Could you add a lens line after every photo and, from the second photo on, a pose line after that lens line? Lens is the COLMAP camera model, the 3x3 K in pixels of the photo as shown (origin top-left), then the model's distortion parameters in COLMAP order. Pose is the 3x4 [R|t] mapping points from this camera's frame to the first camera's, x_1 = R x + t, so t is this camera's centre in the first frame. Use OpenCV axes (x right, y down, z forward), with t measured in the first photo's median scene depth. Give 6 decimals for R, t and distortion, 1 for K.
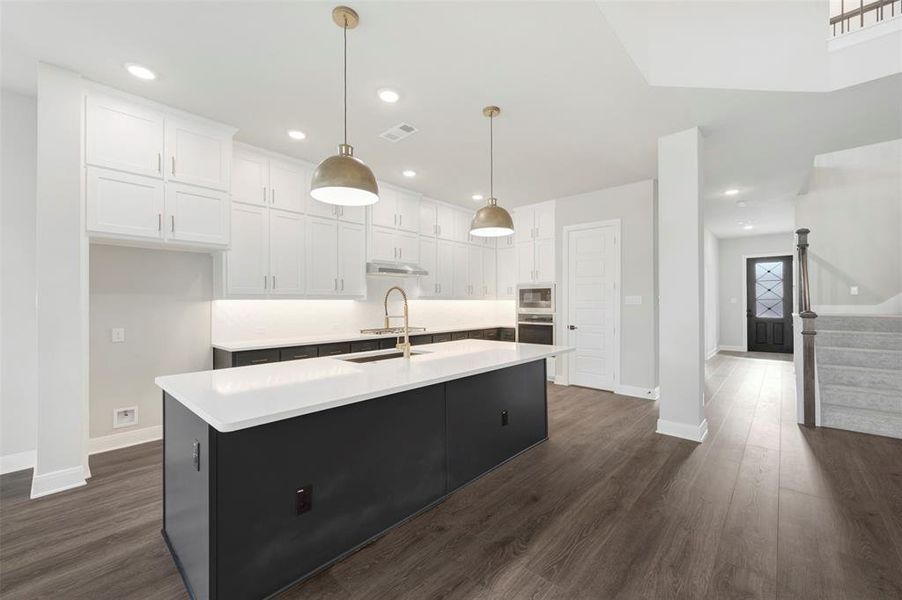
lens RADIAL K [[390.4, 0, 451.0], [0, 390.4, 300.0], [0, 0, 1]] dist [0.000619, 0.000011]
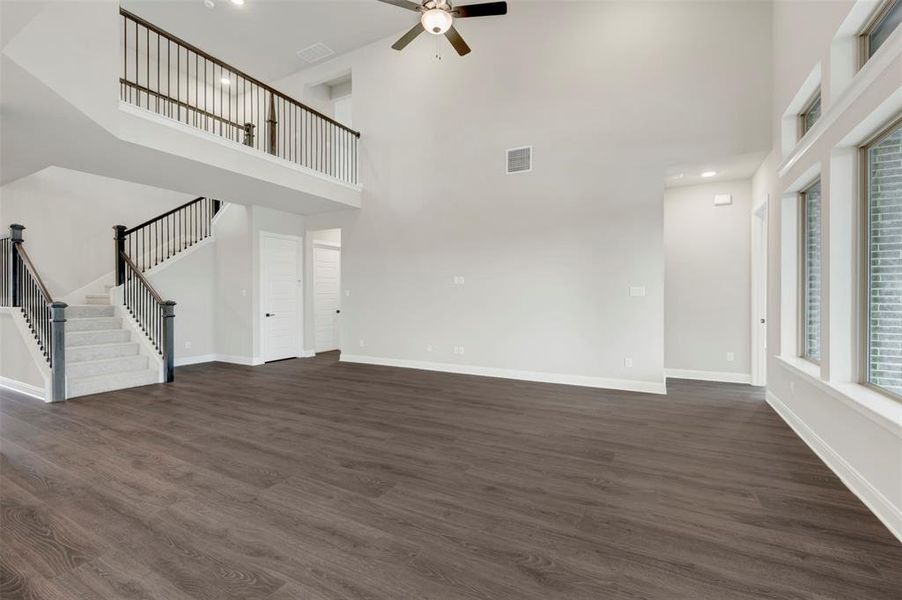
lens RADIAL K [[351.0, 0, 459.5], [0, 351.0, 302.1], [0, 0, 1]] dist [0.000003, -0.000026]
pose [[-0.265774, -0.013658, 0.963939, -0.656018], [-0.003548, 0.999907, 0.013190, 0.018646], [-0.964029, 0.000085, -0.265798, 0.229846]]
